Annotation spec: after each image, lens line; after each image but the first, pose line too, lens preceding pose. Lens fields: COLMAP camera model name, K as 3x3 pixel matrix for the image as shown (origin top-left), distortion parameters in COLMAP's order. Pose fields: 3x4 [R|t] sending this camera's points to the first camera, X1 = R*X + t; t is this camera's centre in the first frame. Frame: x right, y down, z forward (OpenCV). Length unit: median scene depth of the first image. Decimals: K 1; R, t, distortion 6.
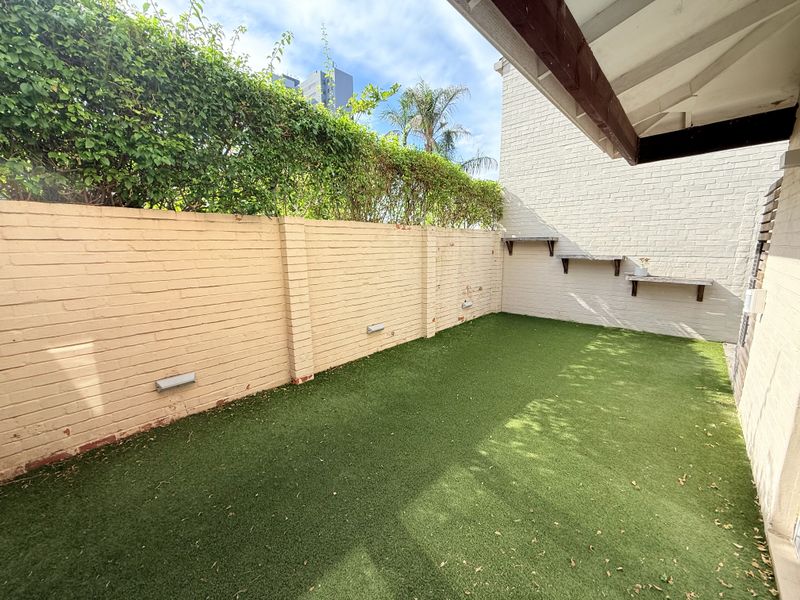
lens RADIAL K [[317.6, 0, 396.2], [0, 317.6, 300.2], [0, 0, 1]] dist [-0.001484, 0.000005]
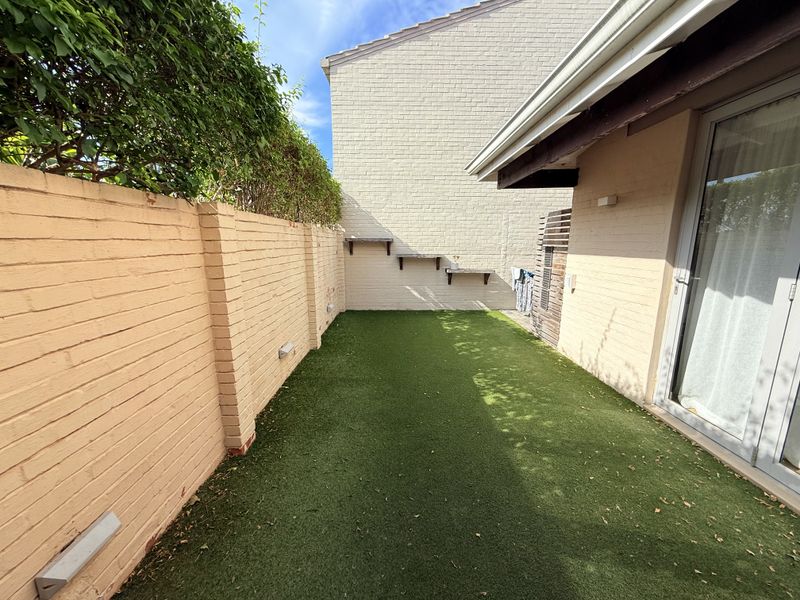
lens RADIAL K [[317.6, 0, 398.1], [0, 317.6, 300.9], [0, 0, 1]] dist [-0.001484, 0.000005]
pose [[0.730068, -0.114104, 0.673782, -0.421534], [0.108259, 0.992822, 0.050830, -0.048576], [-0.674745, 0.035834, 0.737180, 0.232209]]
